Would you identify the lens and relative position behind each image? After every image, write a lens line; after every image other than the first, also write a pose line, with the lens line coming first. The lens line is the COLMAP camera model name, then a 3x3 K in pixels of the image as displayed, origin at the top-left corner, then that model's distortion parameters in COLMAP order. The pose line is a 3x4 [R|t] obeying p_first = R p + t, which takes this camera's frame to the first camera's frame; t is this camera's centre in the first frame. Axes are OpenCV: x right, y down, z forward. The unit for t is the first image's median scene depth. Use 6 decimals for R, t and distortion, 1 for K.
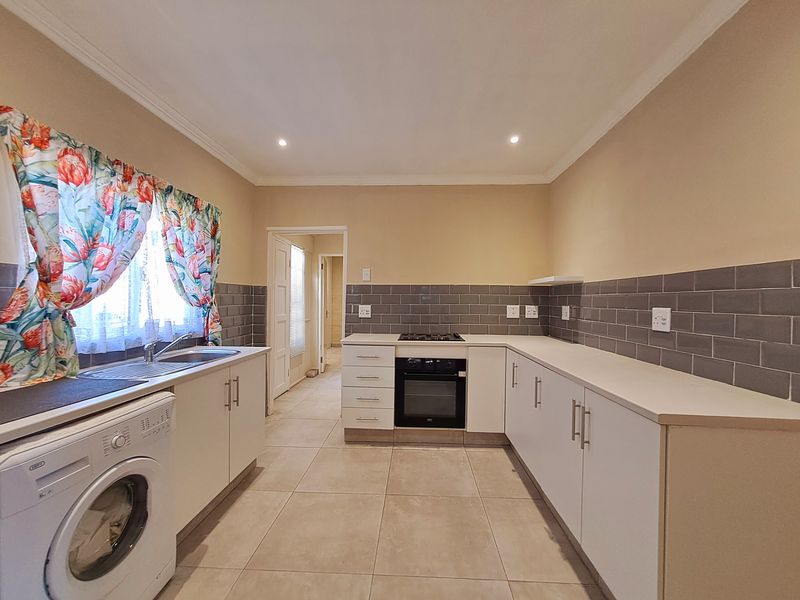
lens RADIAL K [[320.4, 0, 400.3], [0, 320.4, 301.0], [0, 0, 1]] dist [-0.002351, -0.000404]
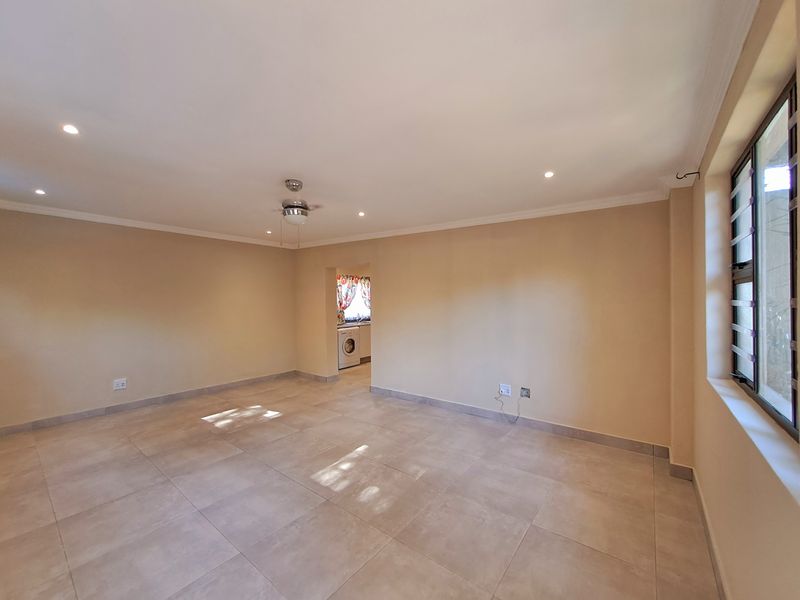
lens RADIAL K [[320.4, 0, 400.2], [0, 320.4, 301.5], [0, 0, 1]] dist [-0.002351, -0.000404]
pose [[0.826789, -0.014974, -0.562312, 2.205409], [0.010893, 0.999884, -0.010611, -0.041336], [0.562406, 0.002648, 0.826857, -2.320850]]
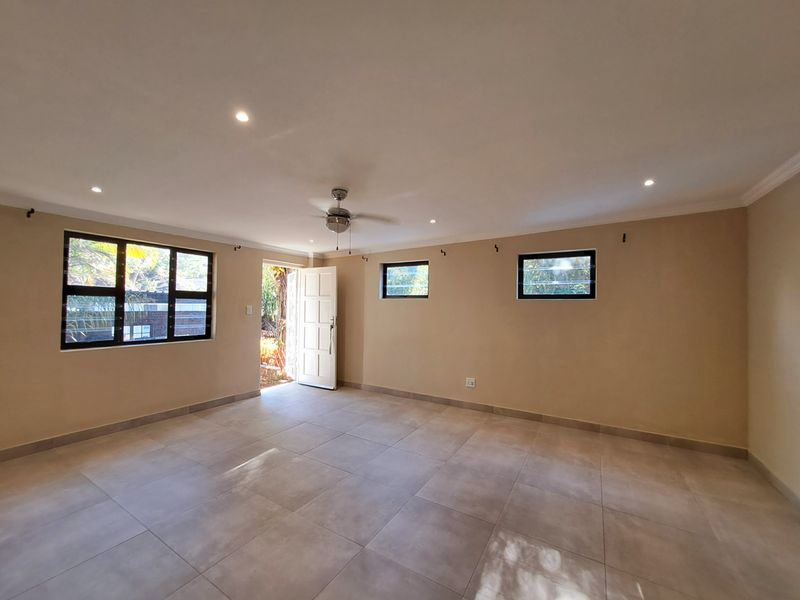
lens RADIAL K [[320.4, 0, 400.0], [0, 320.4, 302.5], [0, 0, 1]] dist [-0.002351, -0.000404]
pose [[-0.889268, -0.014711, 0.457149, -2.803878], [-0.017439, 0.999846, -0.001747, -0.135182], [-0.457053, -0.009525, -0.889388, 2.628998]]
